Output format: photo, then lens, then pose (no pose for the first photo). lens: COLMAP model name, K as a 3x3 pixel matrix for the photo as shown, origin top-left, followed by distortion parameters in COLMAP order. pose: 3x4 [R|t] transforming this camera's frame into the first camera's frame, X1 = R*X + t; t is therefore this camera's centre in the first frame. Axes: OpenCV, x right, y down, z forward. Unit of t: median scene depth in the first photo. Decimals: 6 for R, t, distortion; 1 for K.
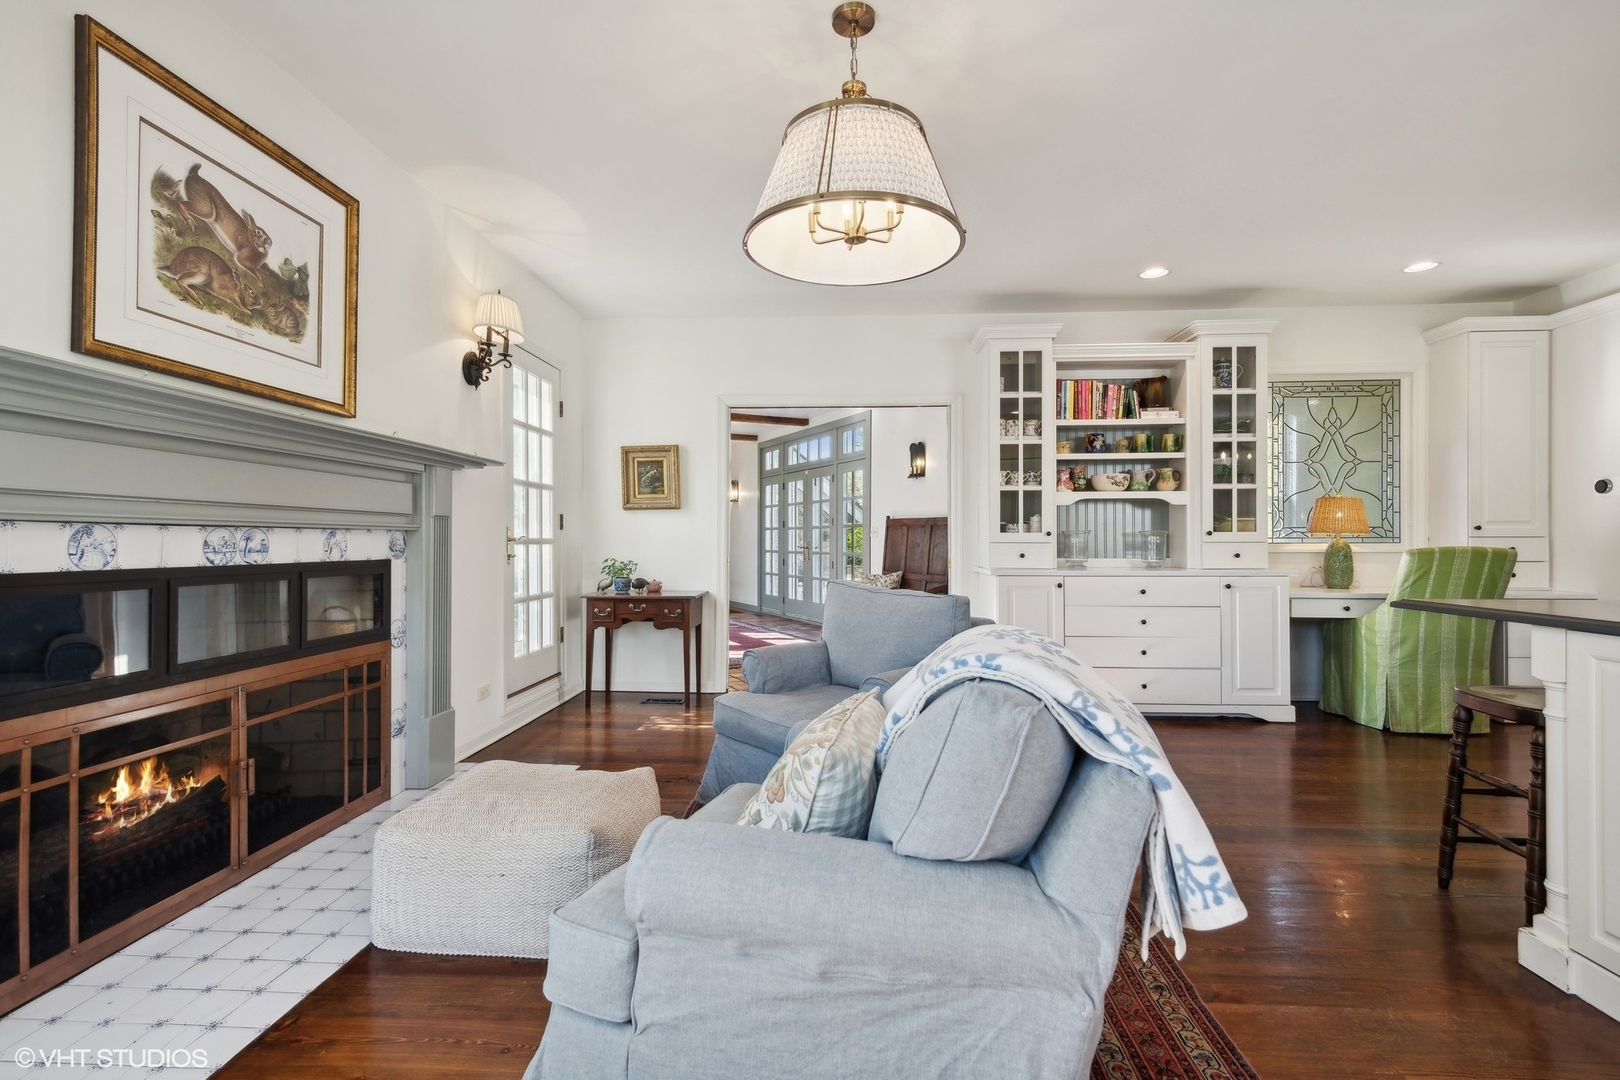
lens RADIAL K [[737.4, 0, 814.1], [0, 737.4, 539.0], [0, 0, 1]] dist [0.016707, -0.002533]
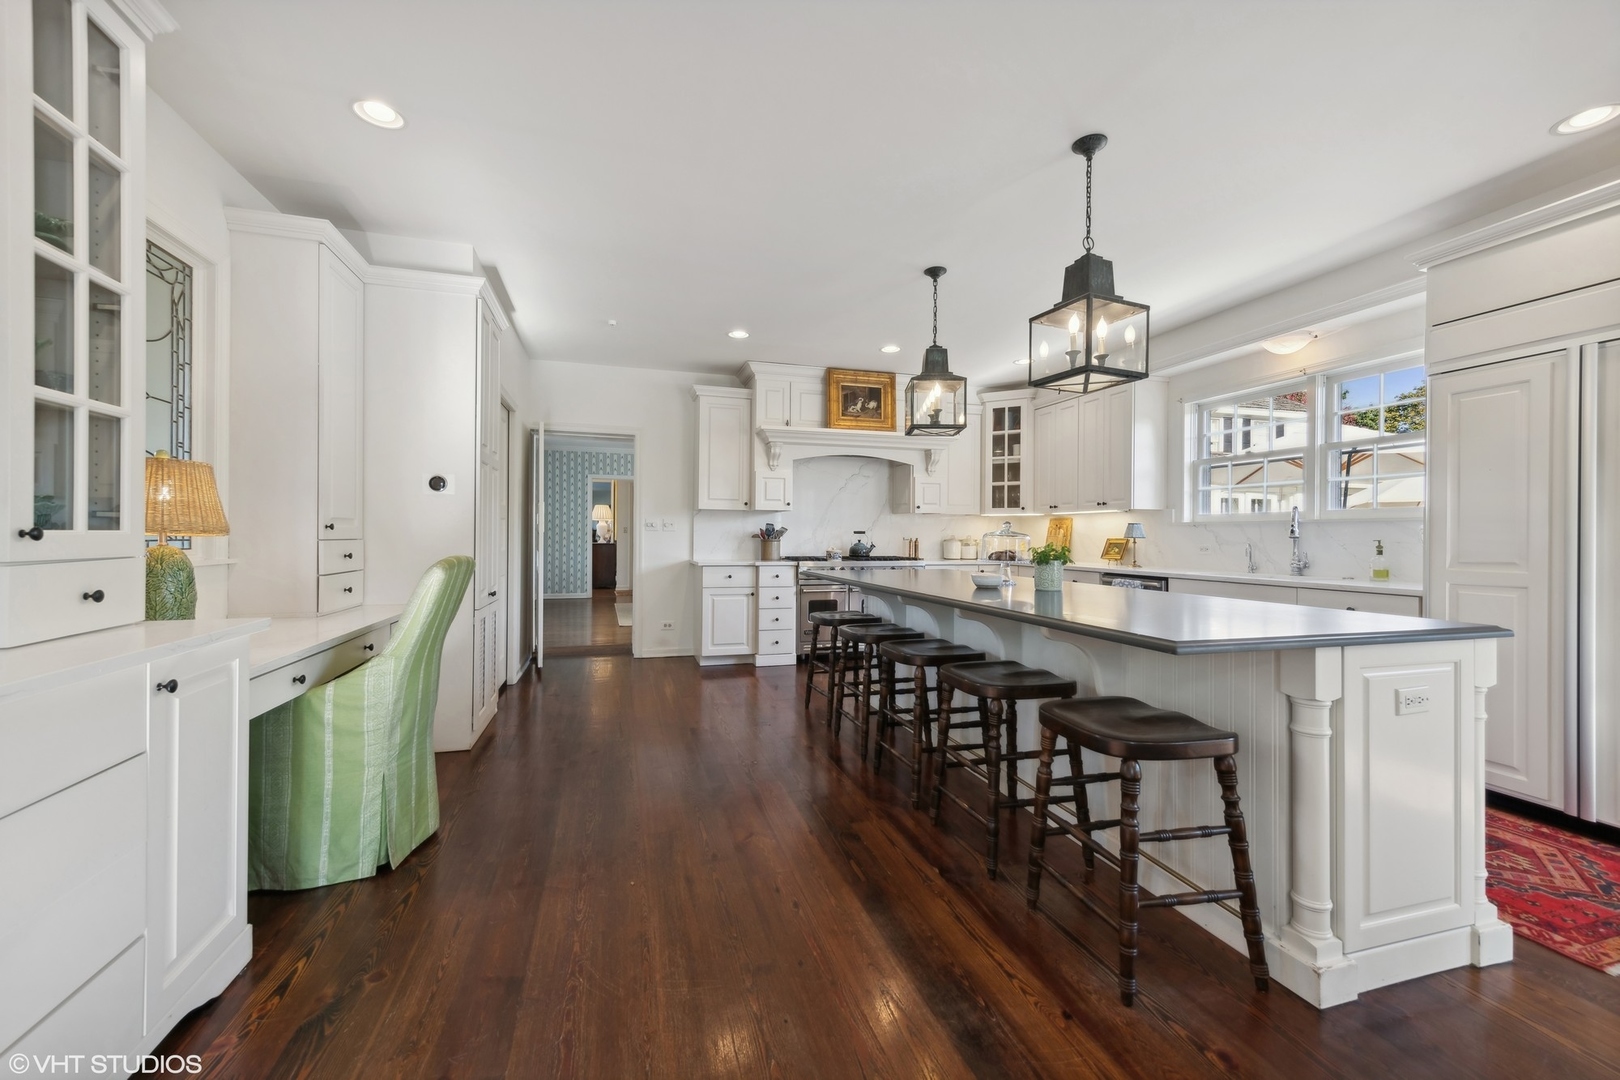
lens RADIAL K [[653.6, 0, 809.6], [0, 653.6, 532.8], [0, 0, 1]] dist [0.014210, -0.002690]
pose [[-0.337079, 0.003337, 0.941470, 0.157514], [-0.008875, 0.999938, -0.006722, -0.009325], [-0.941434, -0.010621, -0.337029, 0.815517]]
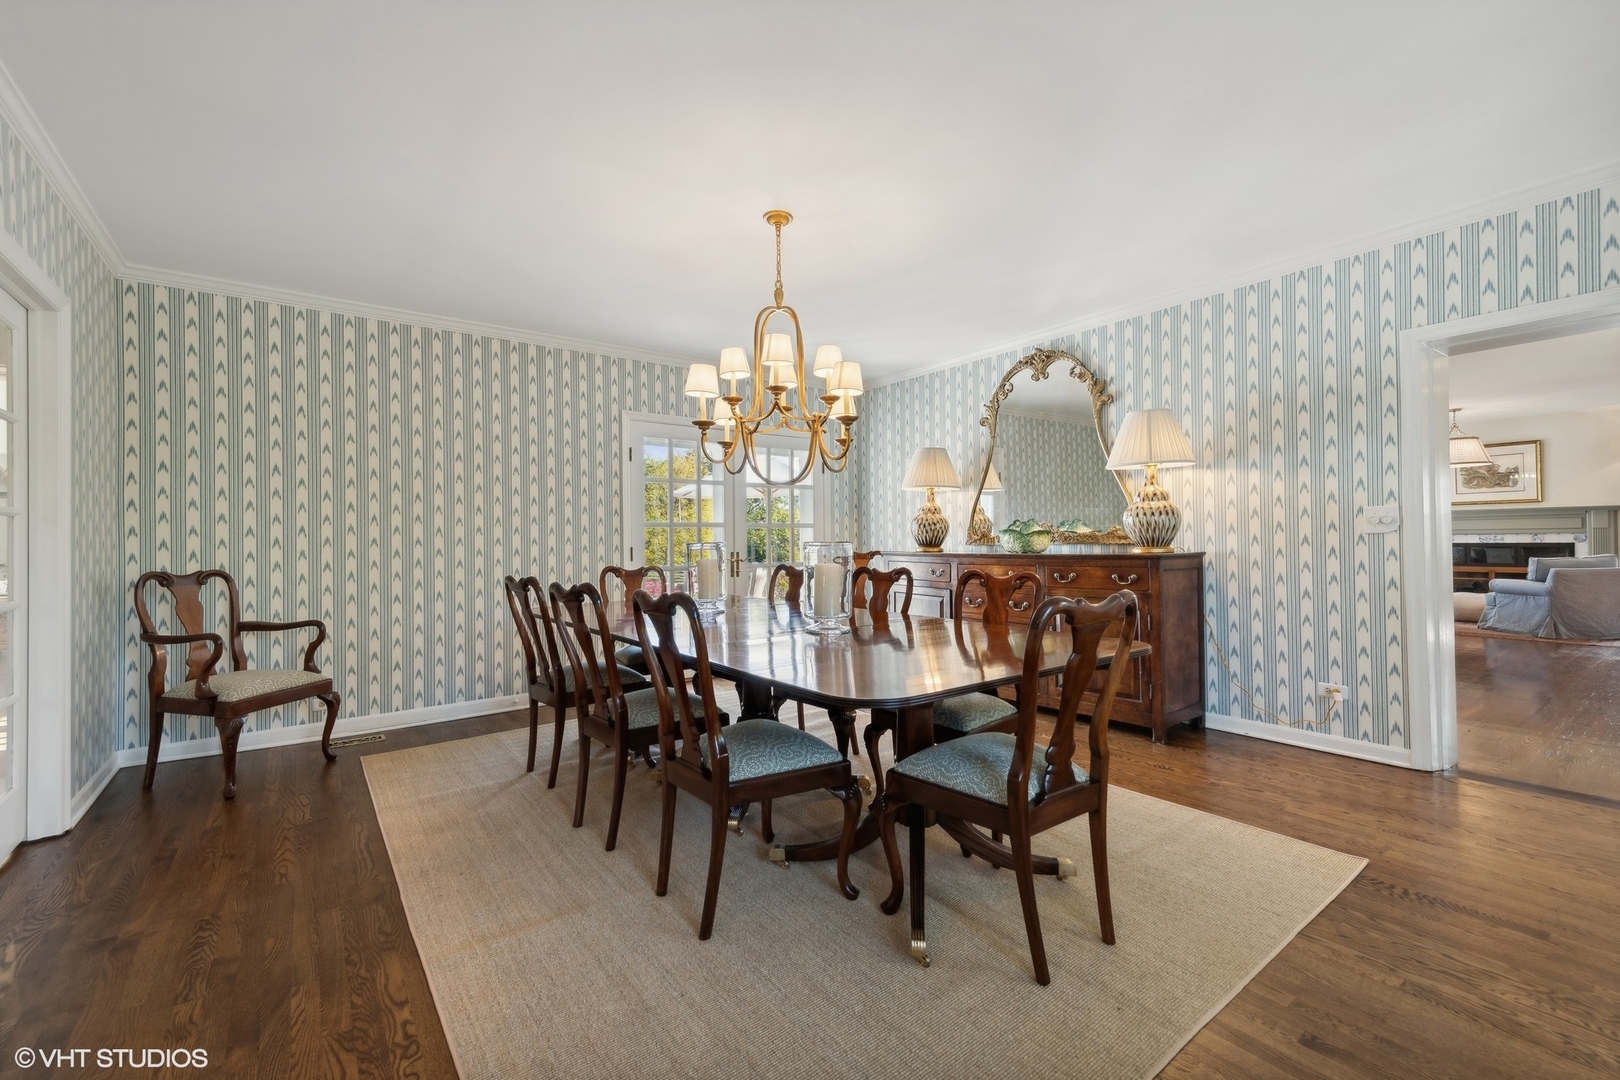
lens RADIAL K [[677.6, 0, 815.2], [0, 677.6, 537.3], [0, 0, 1]] dist [0.008963, 0.000071]
pose [[-0.765838, 0.010656, -0.642945, 2.645461], [0.017119, 0.999846, -0.003819, -0.026434], [0.642806, -0.013931, -0.765903, 0.814649]]
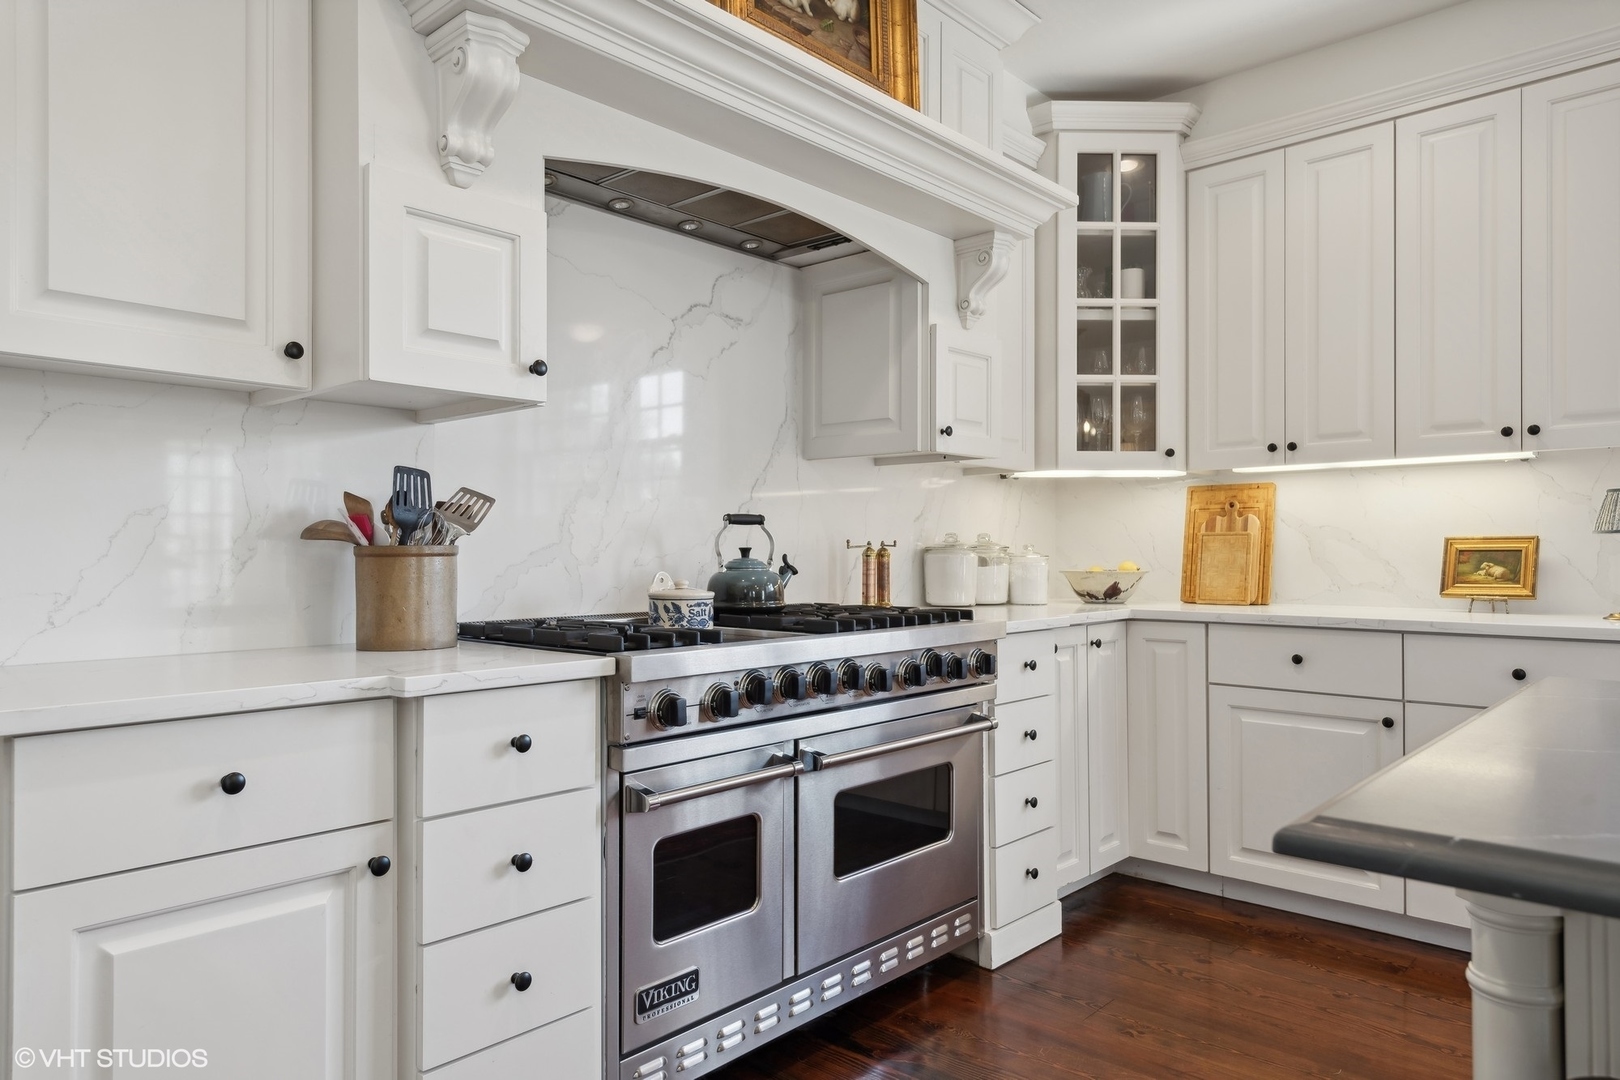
lens RADIAL K [[1036.2, 0, 814.3], [0, 1036.2, 548.4], [0, 0, 1]] dist [0.040956, 0.000382]
pose [[-0.774146, 0.008009, 0.632956, 1.056823], [0.001970, 0.999946, -0.010243, 0.002351], [-0.633004, -0.006682, -0.774120, 0.667610]]
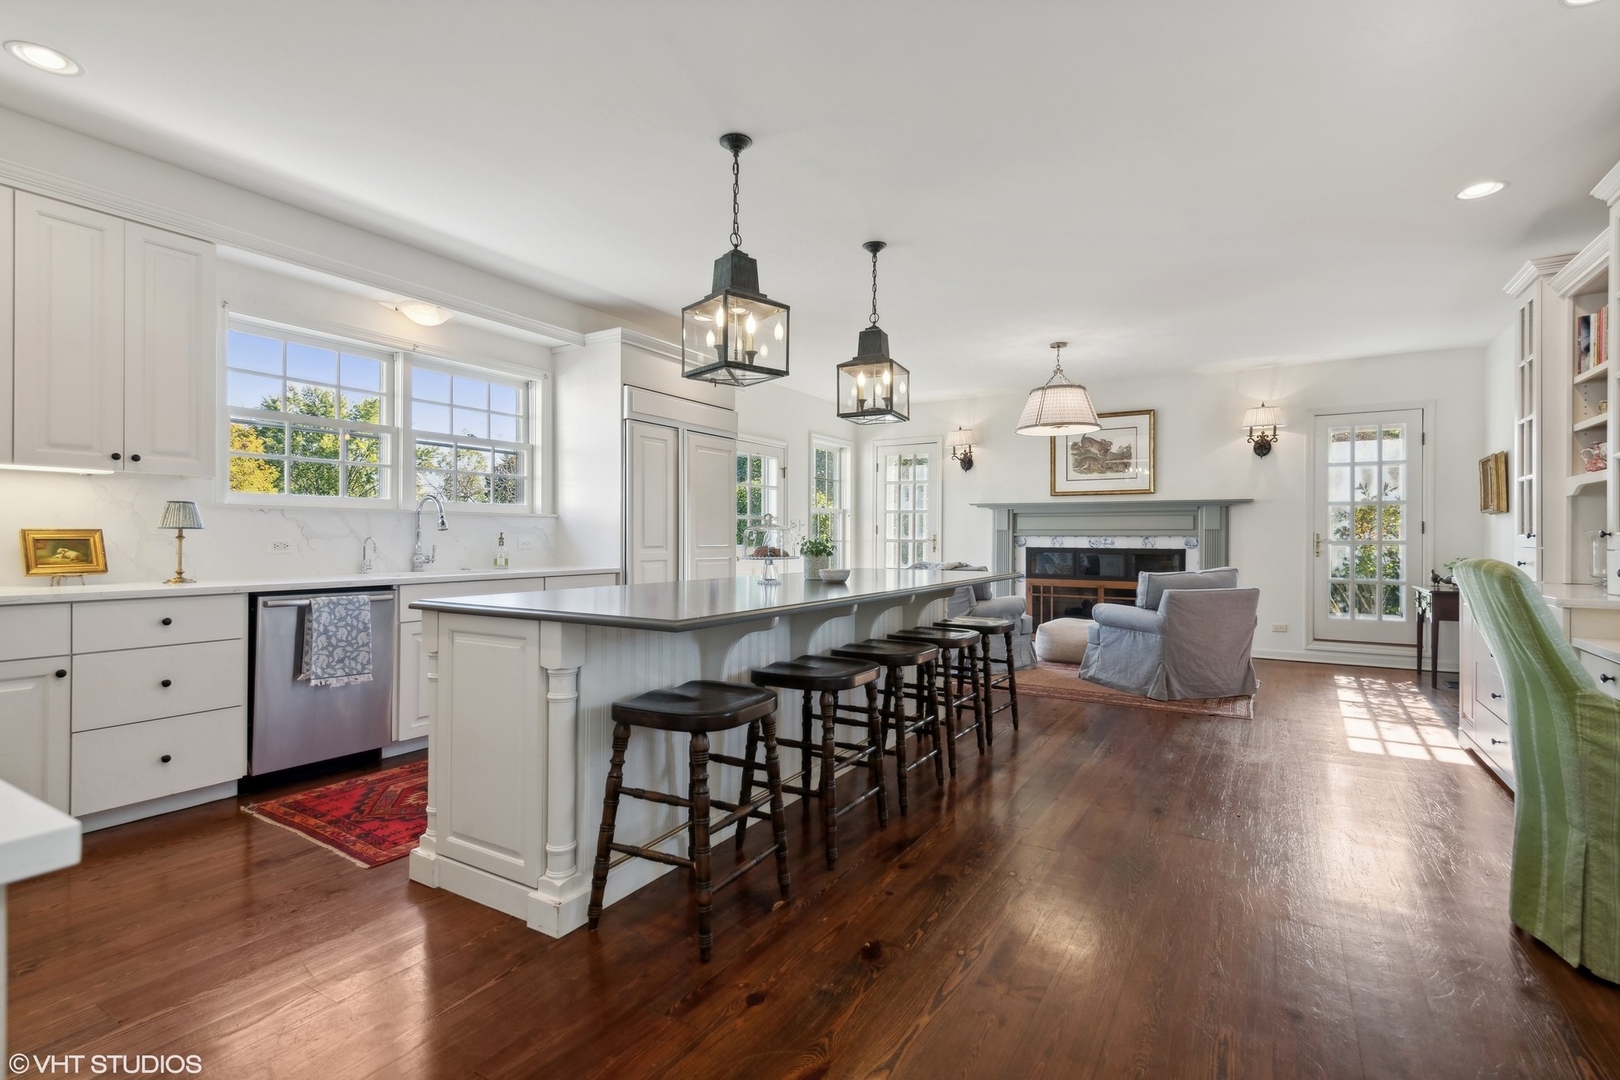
lens RADIAL K [[741.6, 0, 811.5], [0, 741.6, 541.0], [0, 0, 1]] dist [0.001728, 0.000050]
pose [[-0.467850, 0.002255, -0.883805, 1.430048], [0.001270, 0.999997, 0.001879, -0.001629], [0.883807, -0.000243, -0.467851, 0.740888]]
